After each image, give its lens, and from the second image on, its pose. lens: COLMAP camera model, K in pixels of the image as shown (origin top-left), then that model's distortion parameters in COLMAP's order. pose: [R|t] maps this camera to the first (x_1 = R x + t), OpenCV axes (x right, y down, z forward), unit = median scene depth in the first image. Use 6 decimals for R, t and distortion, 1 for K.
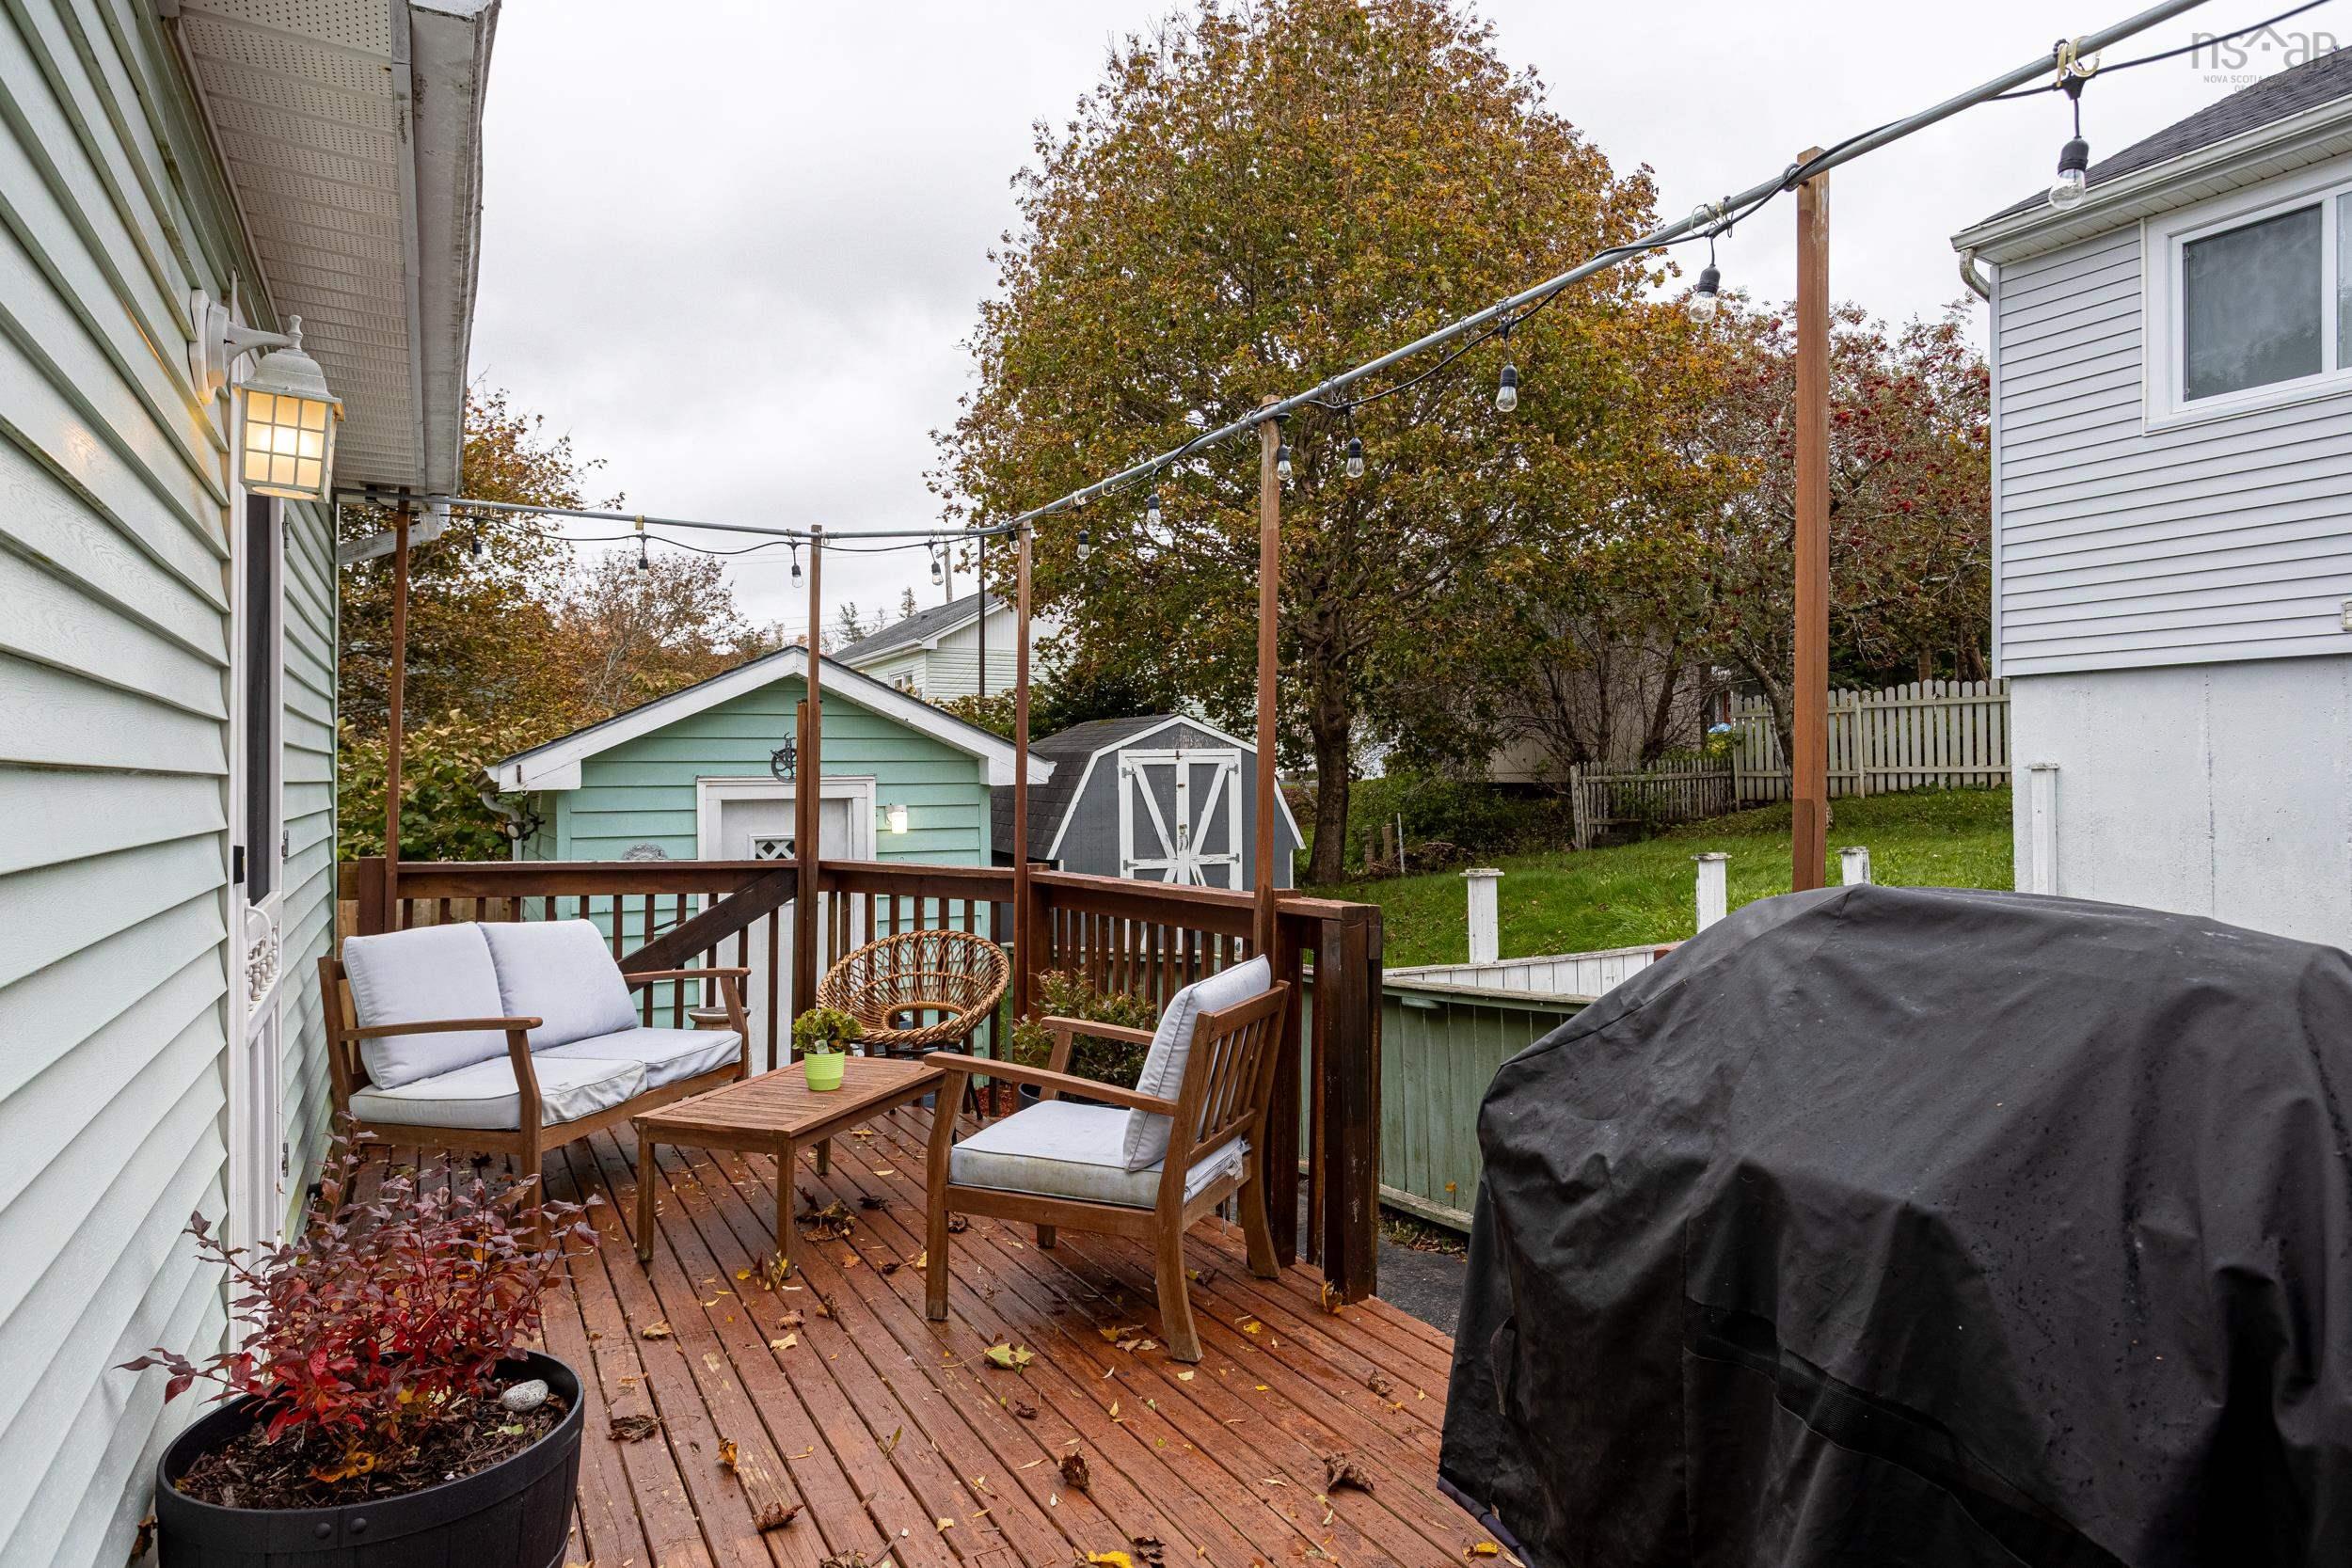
lens RADIAL K [[1400.6, 0, 1175.7], [0, 1400.6, 786.2], [0, 0, 1]] dist [-0.001026, 0.000042]
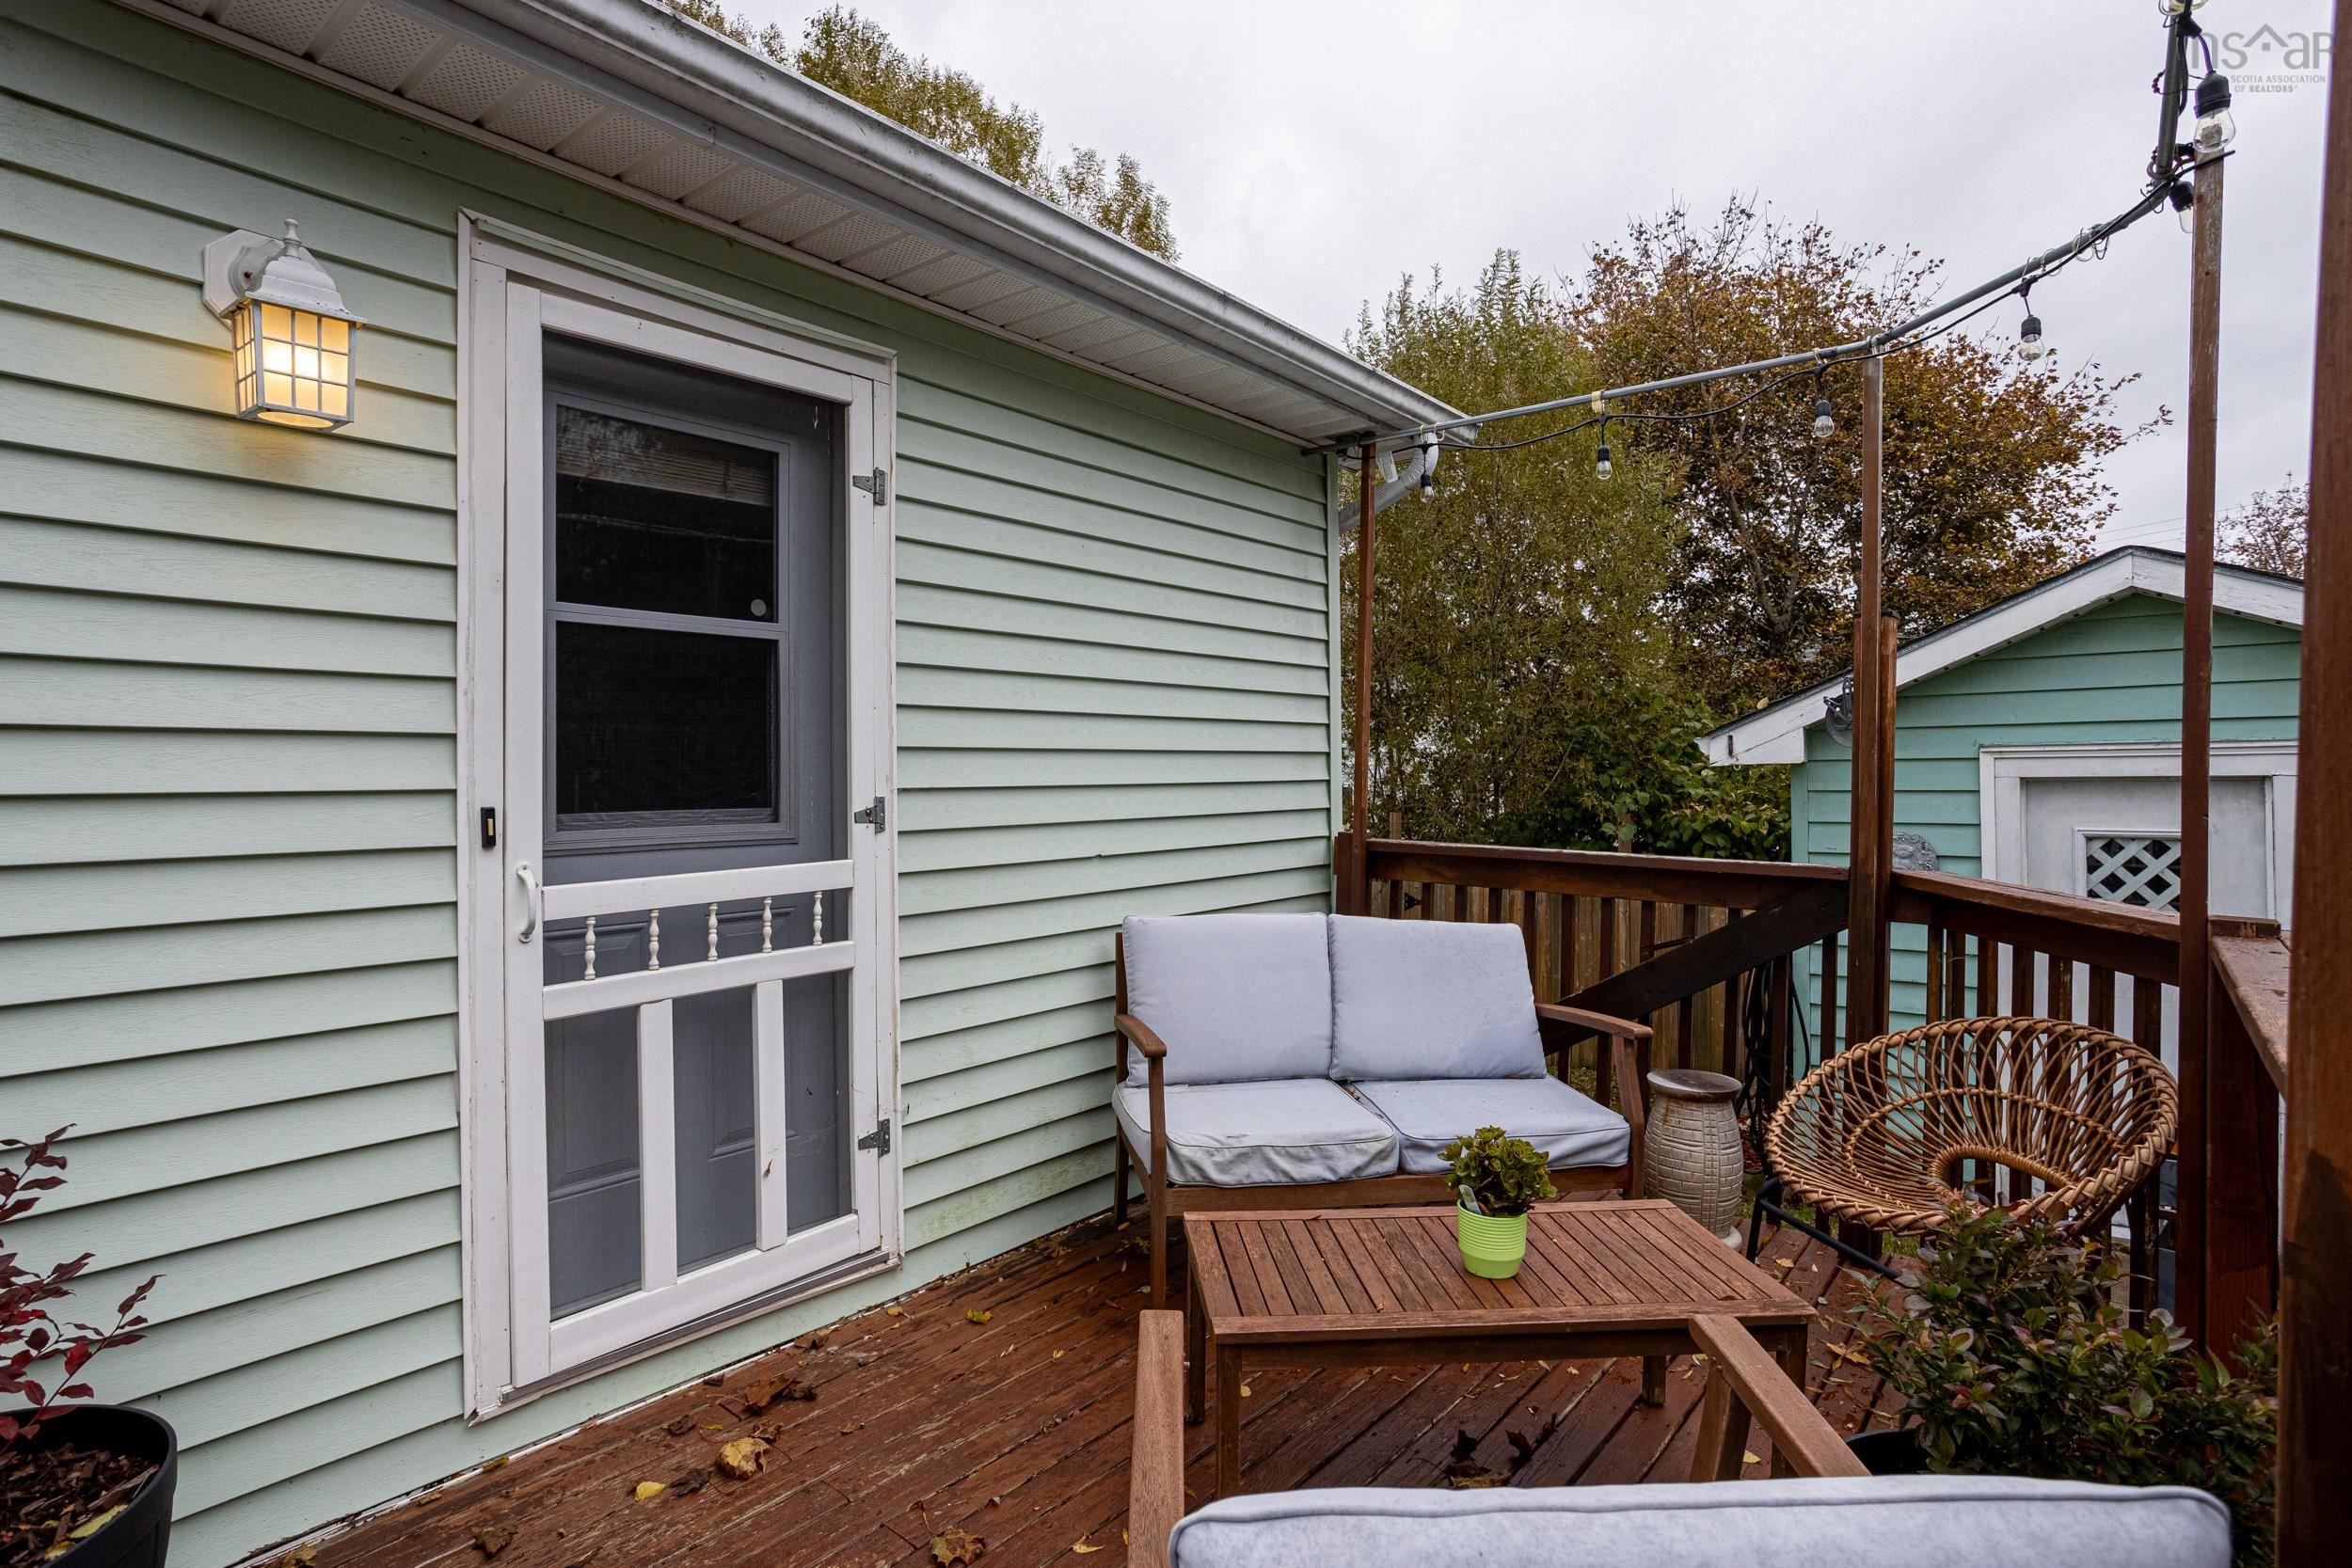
lens RADIAL K [[1202.5, 0, 1180.0], [0, 1202.5, 768.4], [0, 0, 1]] dist [-0.006048, -0.000692]
pose [[0.386813, 0.000160, -0.922158, 0.084983], [0.002003, 0.999997, 0.001014, 0.003750], [0.922156, -0.002240, 0.386812, 0.362883]]
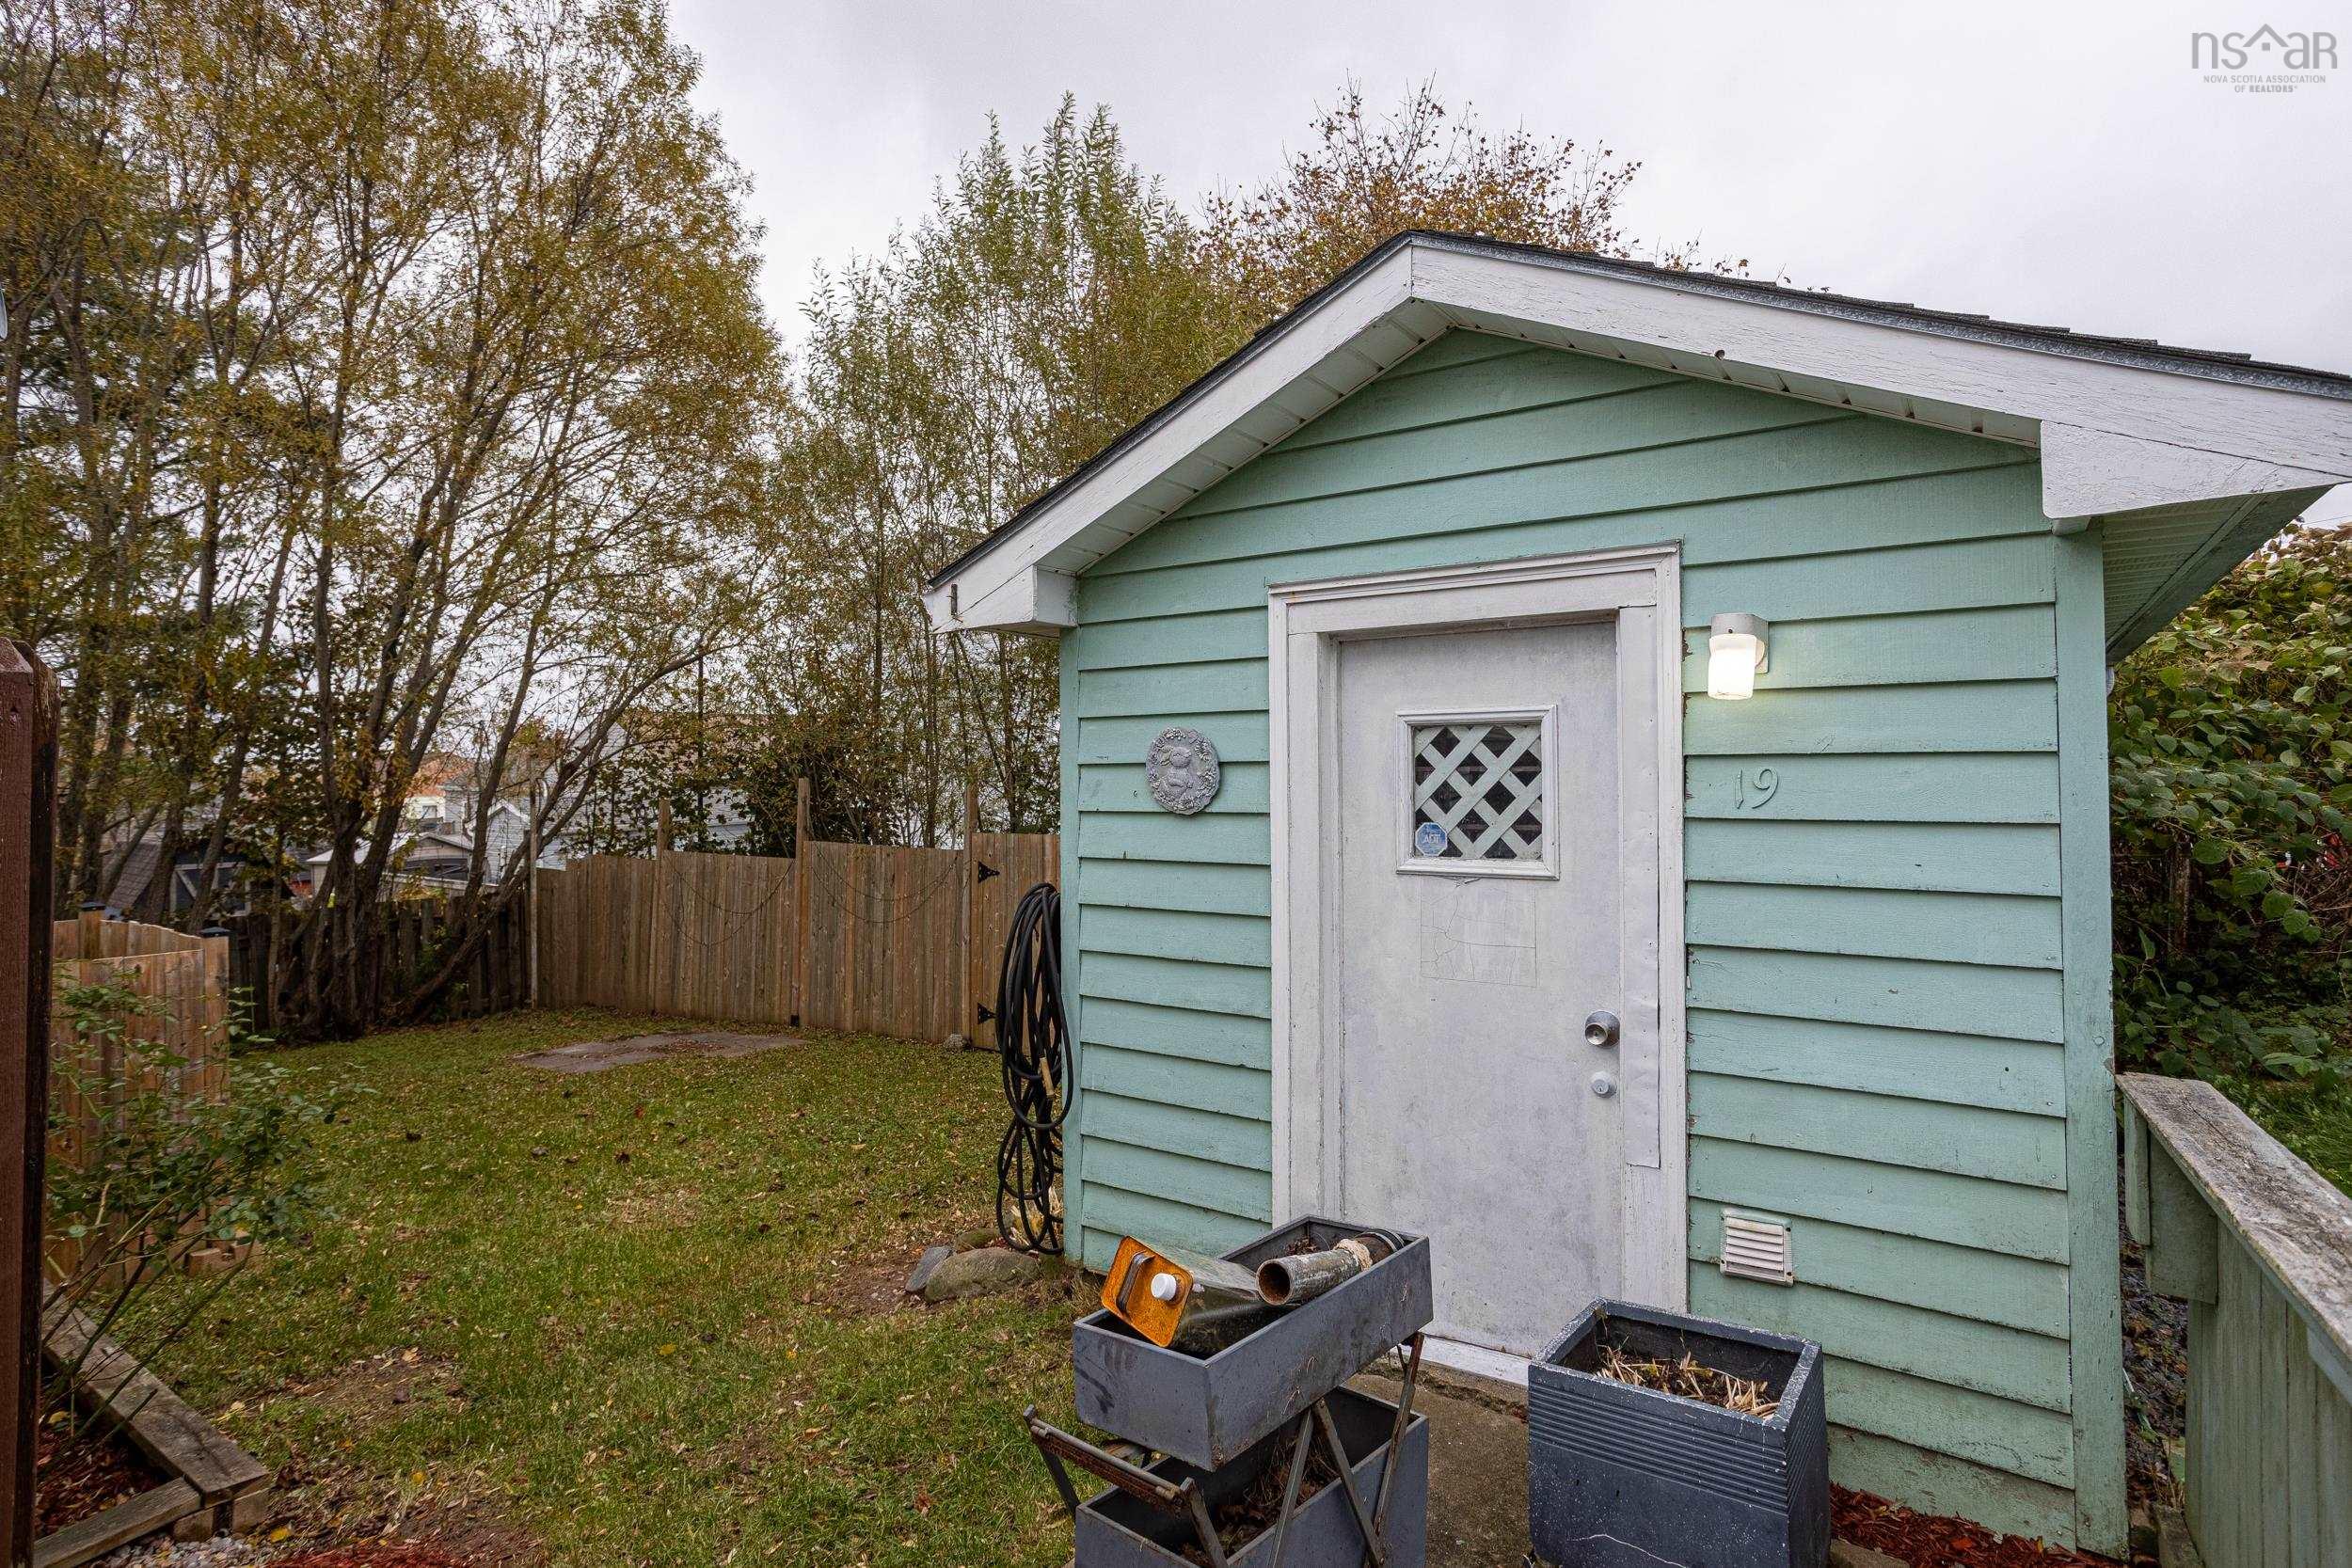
lens RADIAL K [[1202.5, 0, 1179.9], [0, 1202.5, 782.8], [0, 0, 1]] dist [-0.006048, -0.000692]
pose [[0.470087, 0.005927, -0.882600, 0.004010], [0.000711, 0.999975, 0.007094, 0.057499], [0.882620, -0.003962, 0.470071, 0.791260]]
